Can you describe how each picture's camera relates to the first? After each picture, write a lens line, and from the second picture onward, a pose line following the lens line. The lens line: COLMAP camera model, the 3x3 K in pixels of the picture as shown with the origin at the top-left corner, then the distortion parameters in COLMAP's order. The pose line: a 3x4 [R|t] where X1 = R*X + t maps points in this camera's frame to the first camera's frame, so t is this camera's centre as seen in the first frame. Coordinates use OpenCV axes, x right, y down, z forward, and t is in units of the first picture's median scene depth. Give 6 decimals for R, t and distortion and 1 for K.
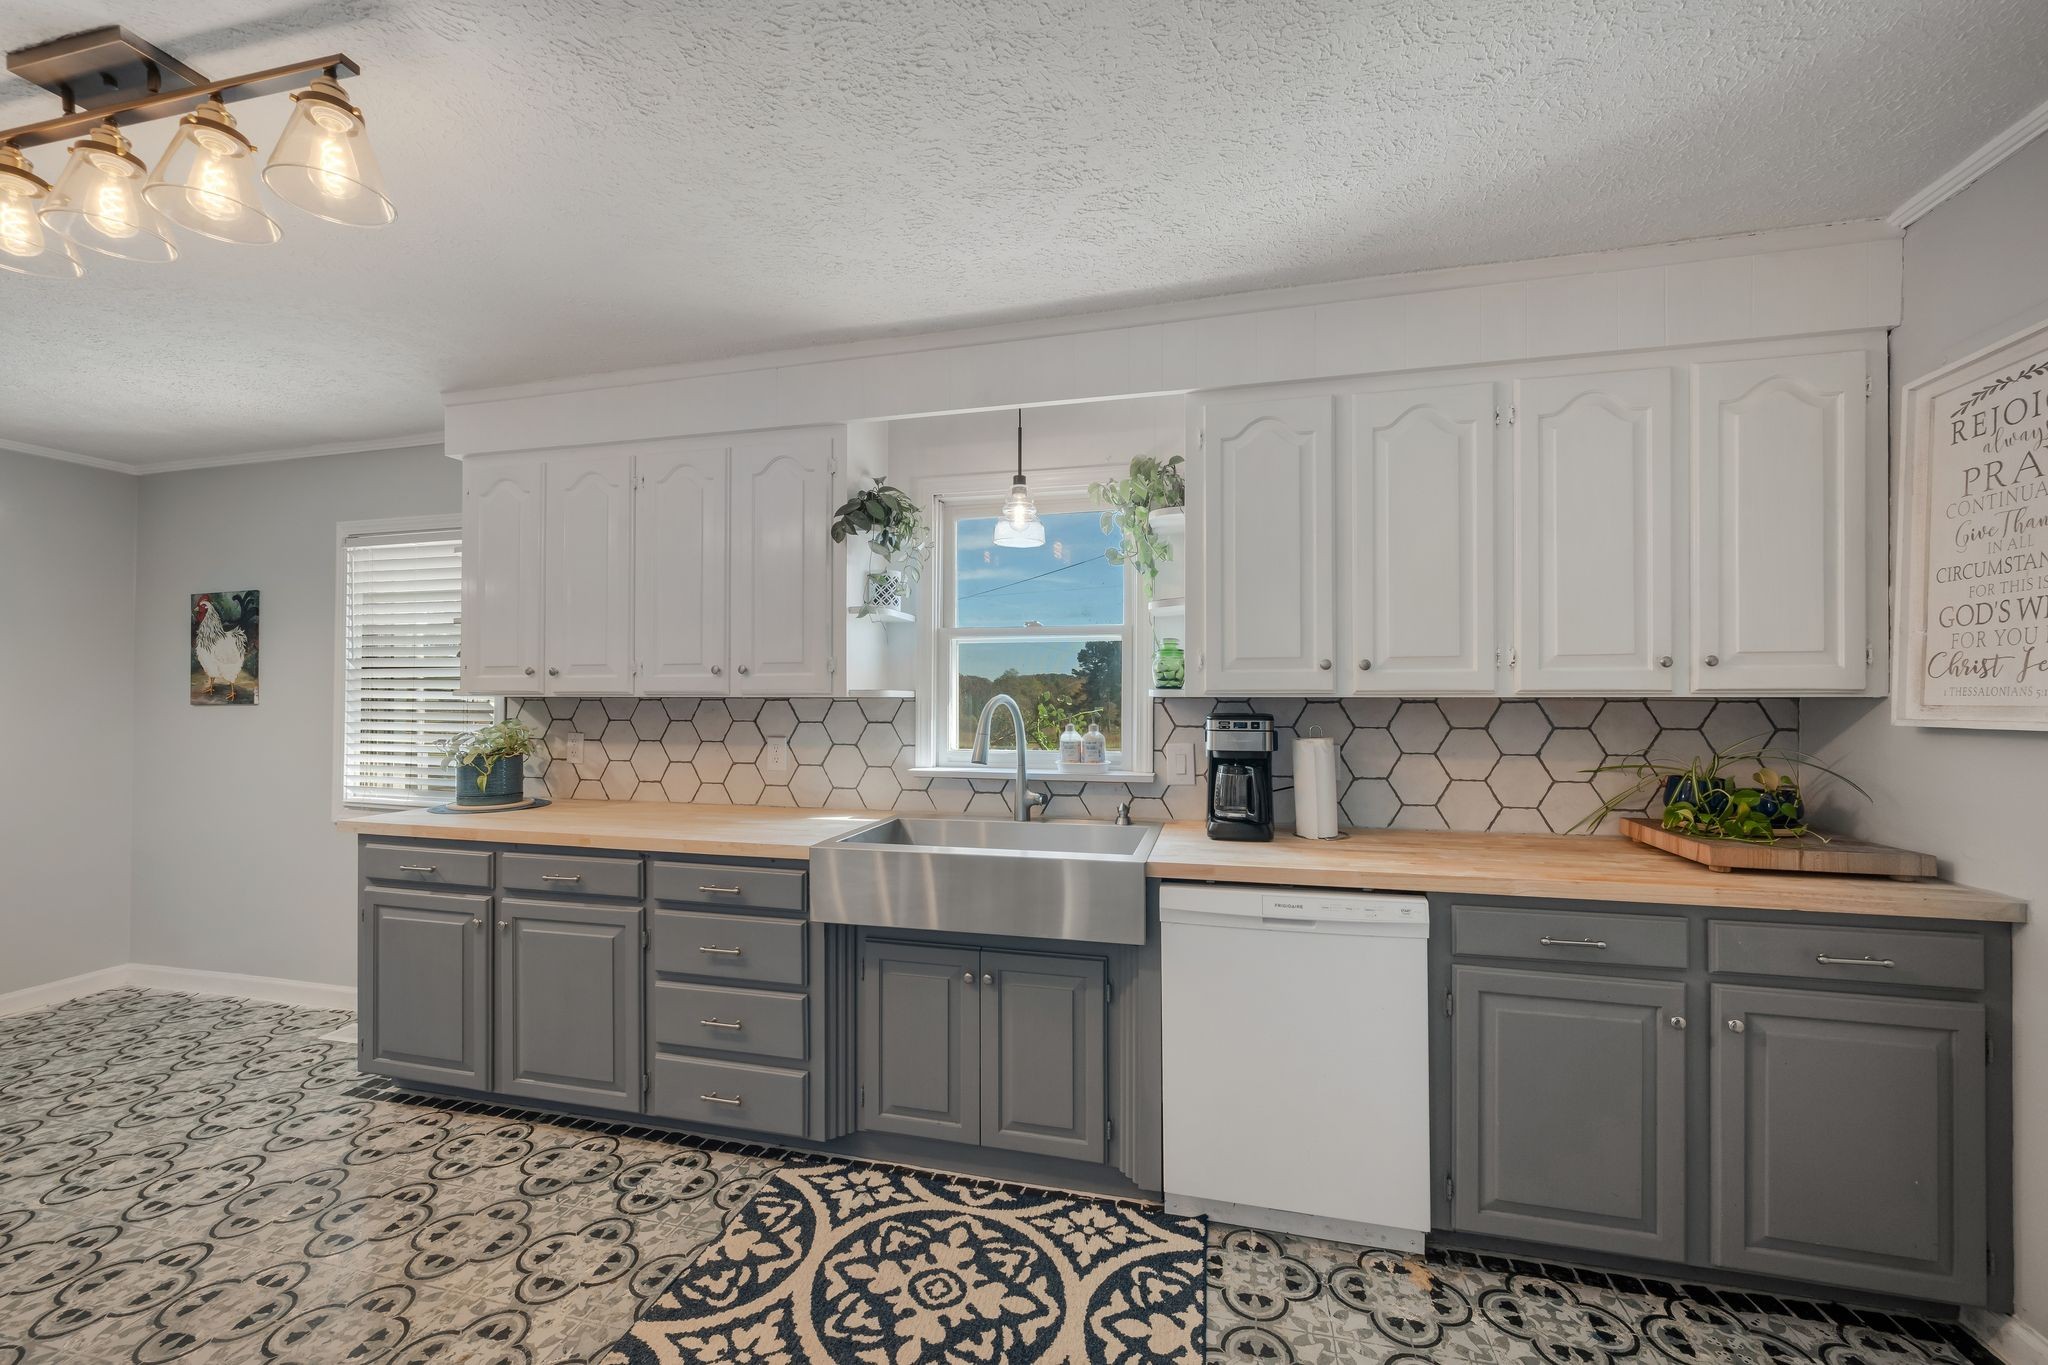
lens RADIAL K [[808.3, 0, 1014.8], [0, 808.3, 694.7], [0, 0, 1]] dist [-0.001133, 0.001825]
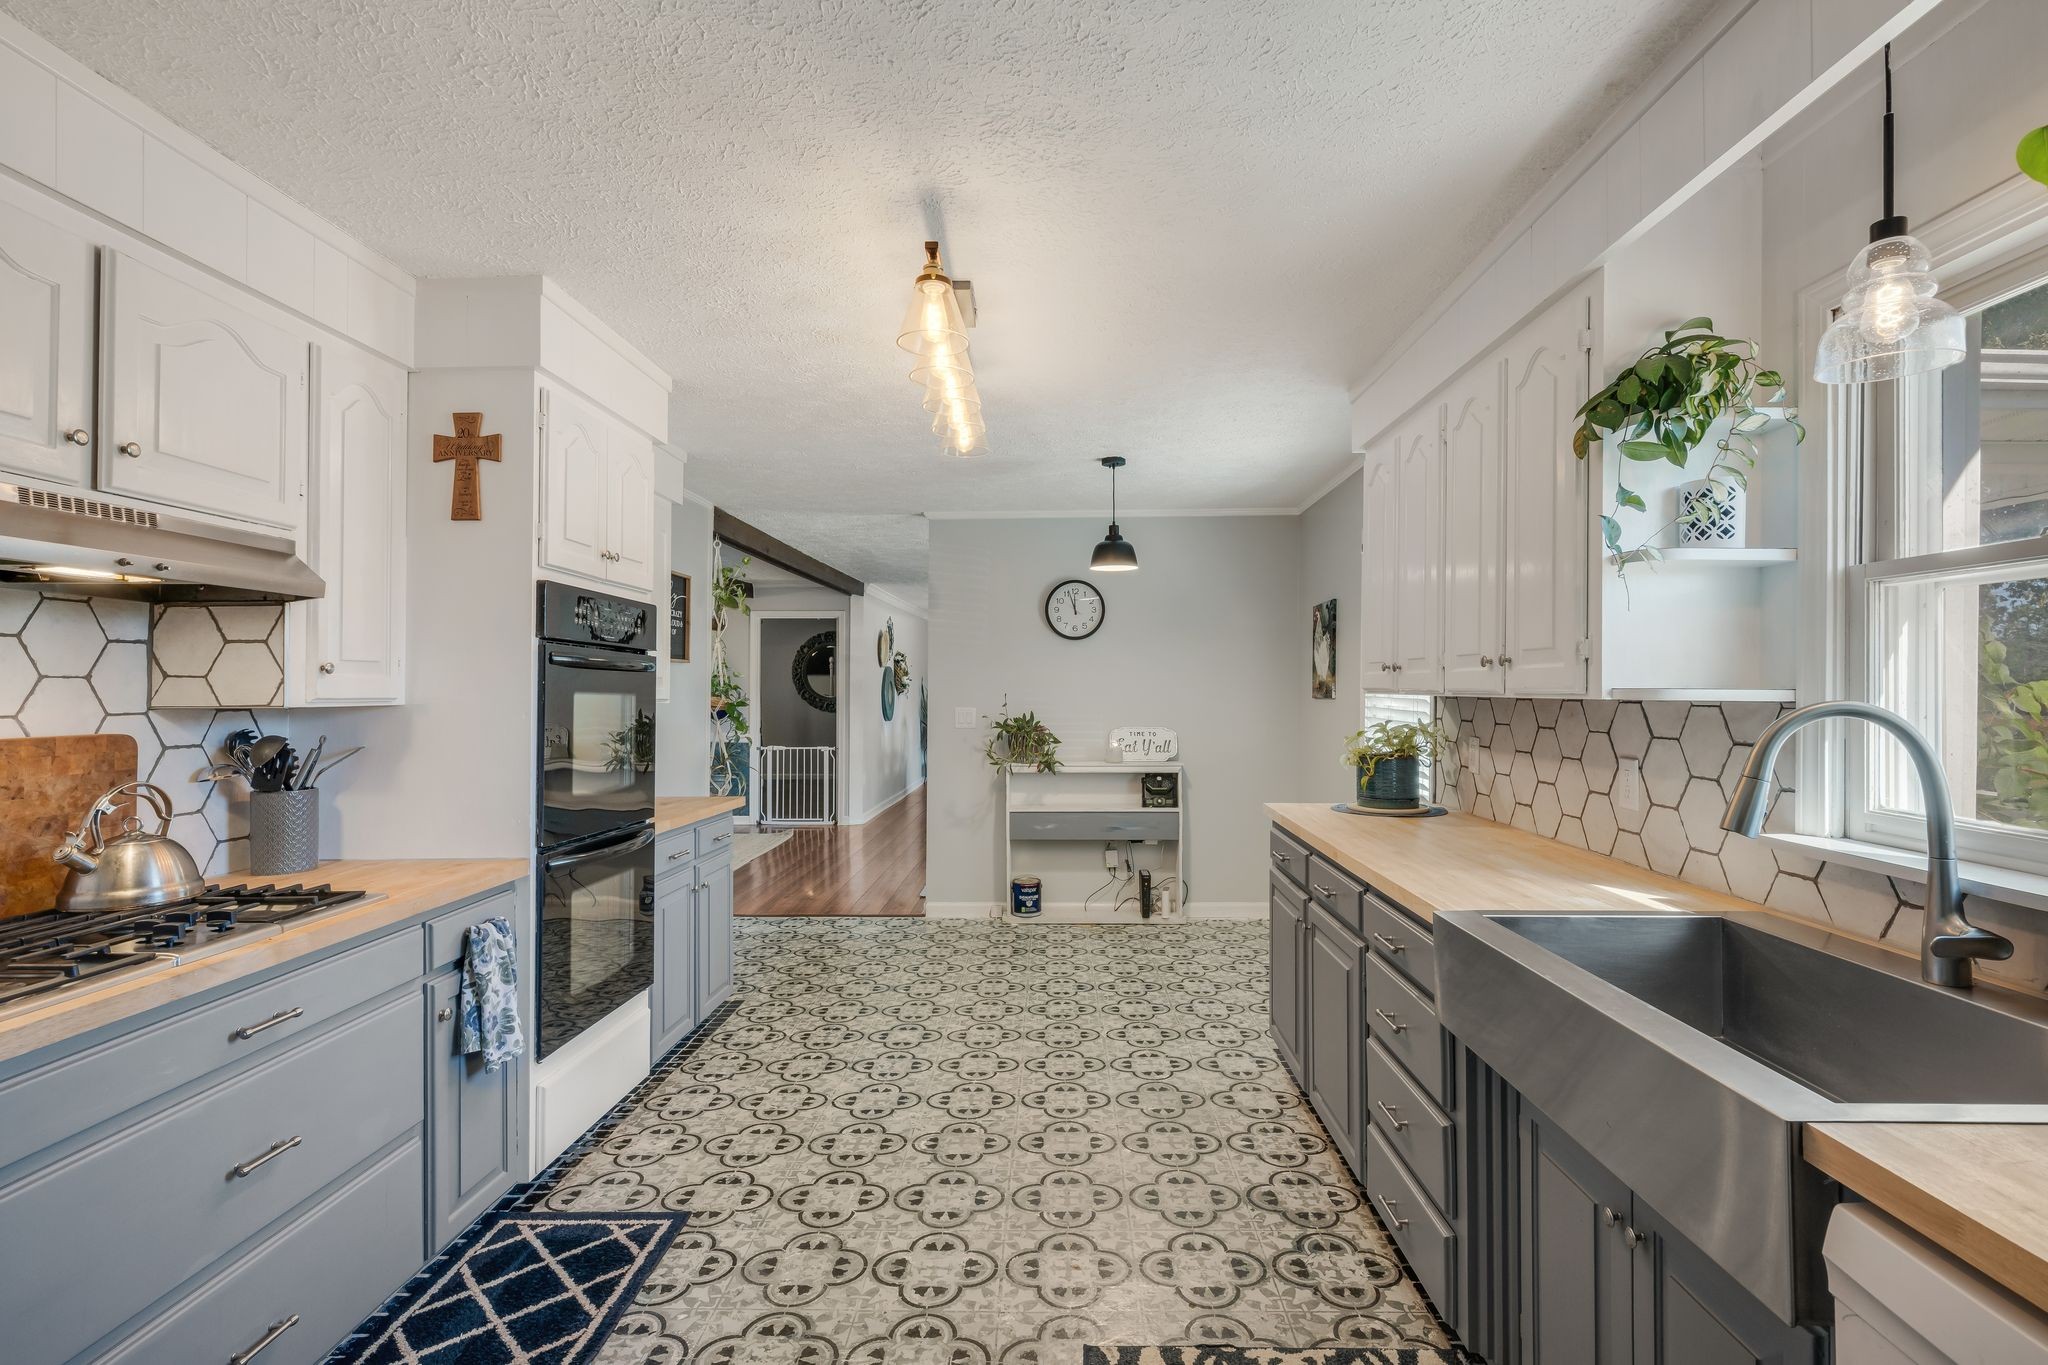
lens RADIAL K [[953.6, 0, 1023.8], [0, 953.6, 678.6], [0, 0, 1]] dist [0.000313, 0.000038]
pose [[0.227445, -0.008471, -0.973754, 0.470850], [0.000601, 0.999963, -0.008559, -0.008830], [0.973791, 0.001362, 0.227442, 0.451544]]
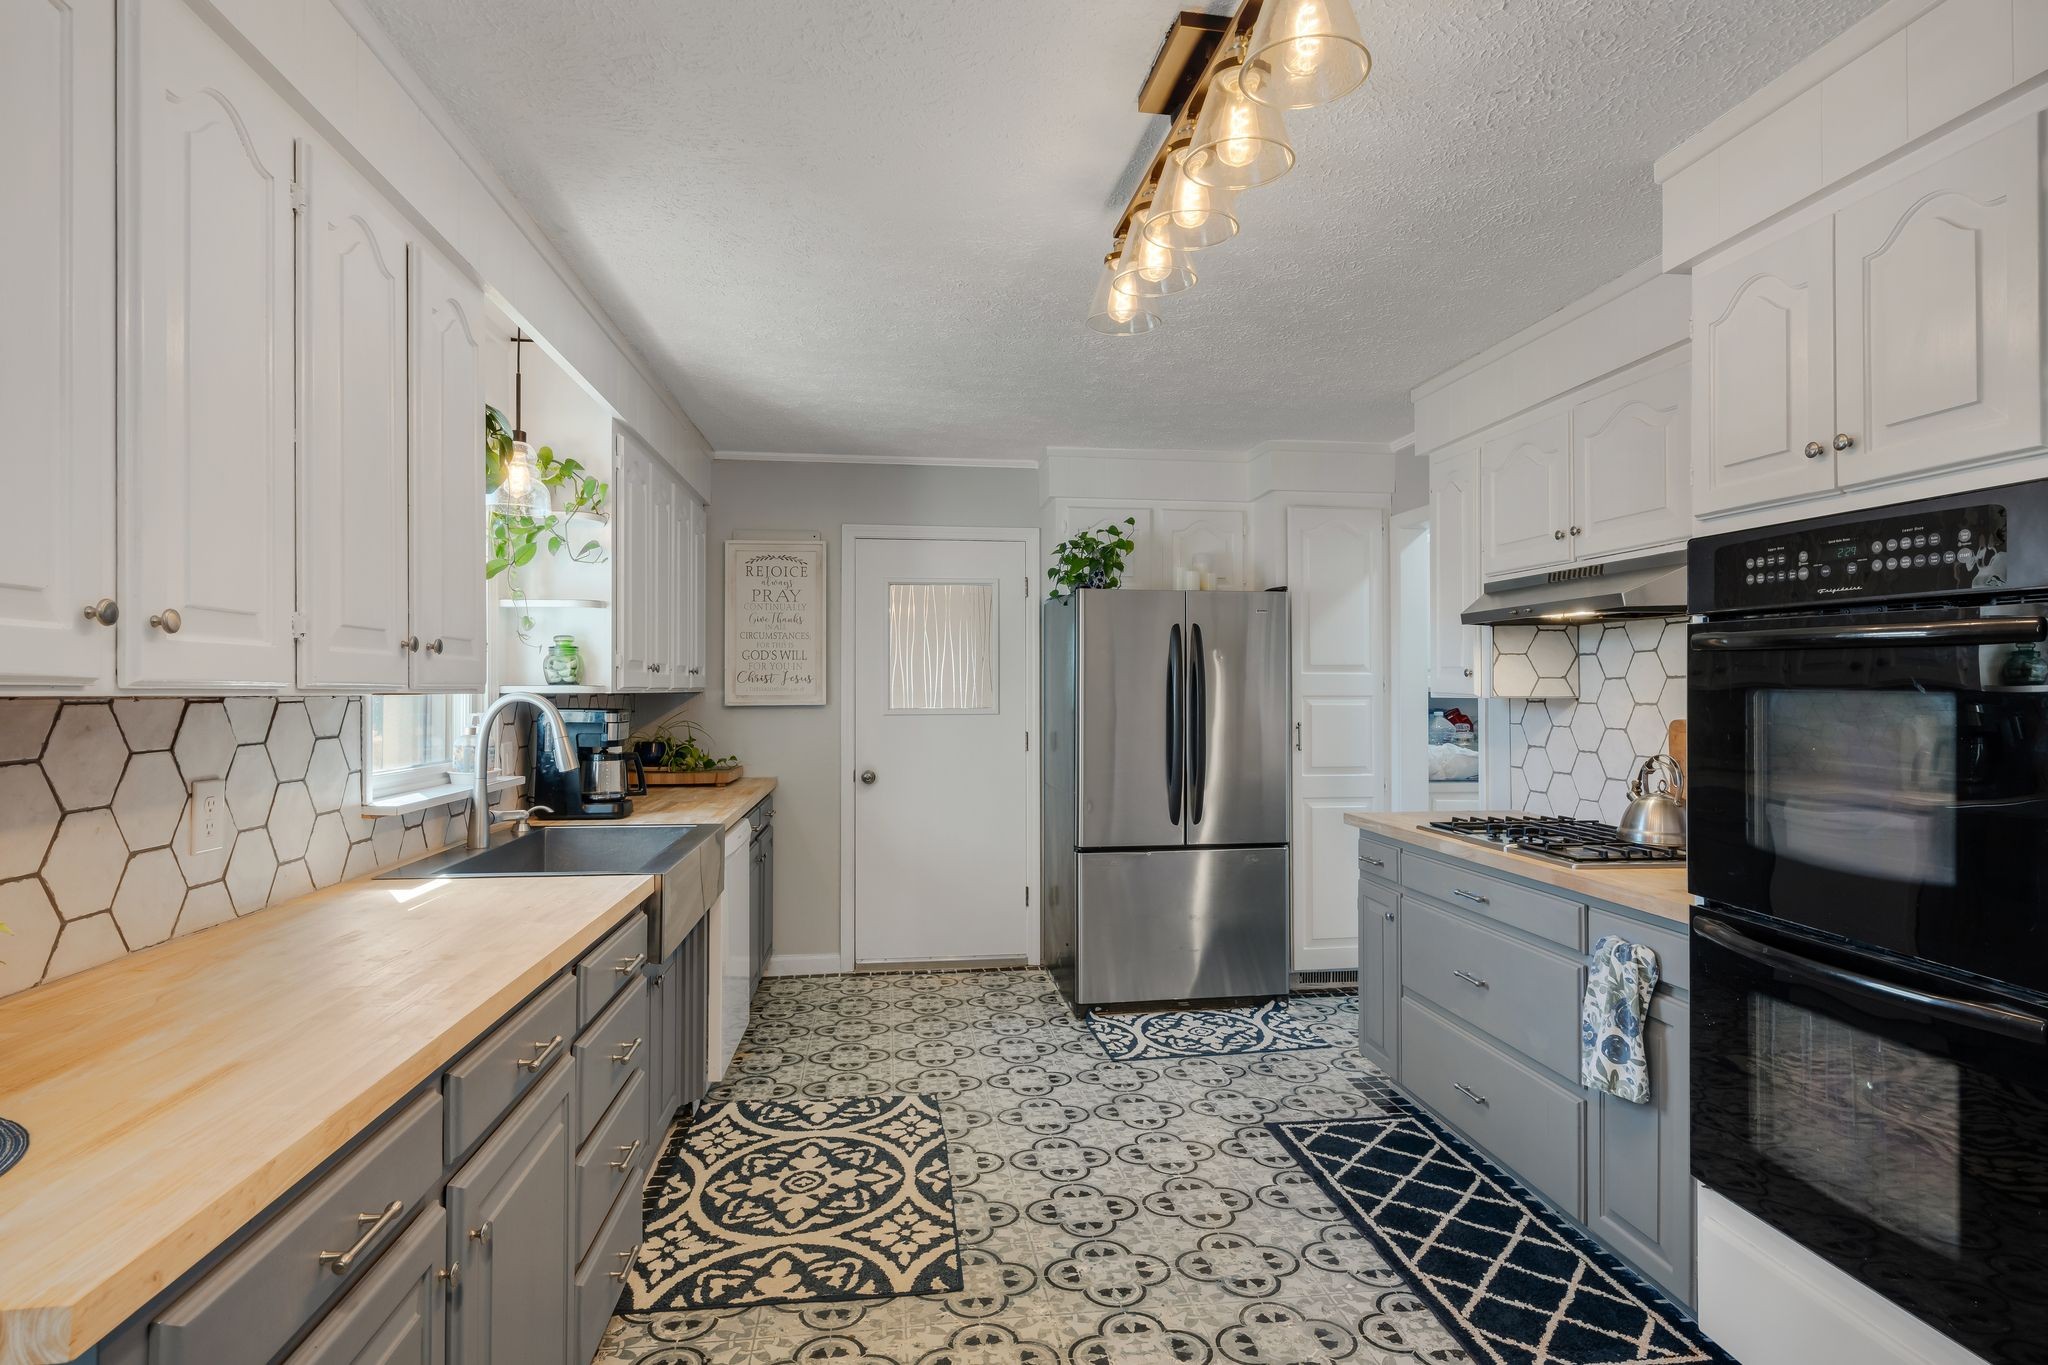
lens RADIAL K [[1167.0, 0, 1062.5], [0, 1167.0, 679.0], [0, 0, 1]] dist [0.002733, -0.001752]
pose [[-0.412425, 0.008918, 0.910948, -1.485644], [-0.000771, 0.999948, -0.010139, -0.000002], [-0.910991, -0.004884, -0.412397, 1.099687]]
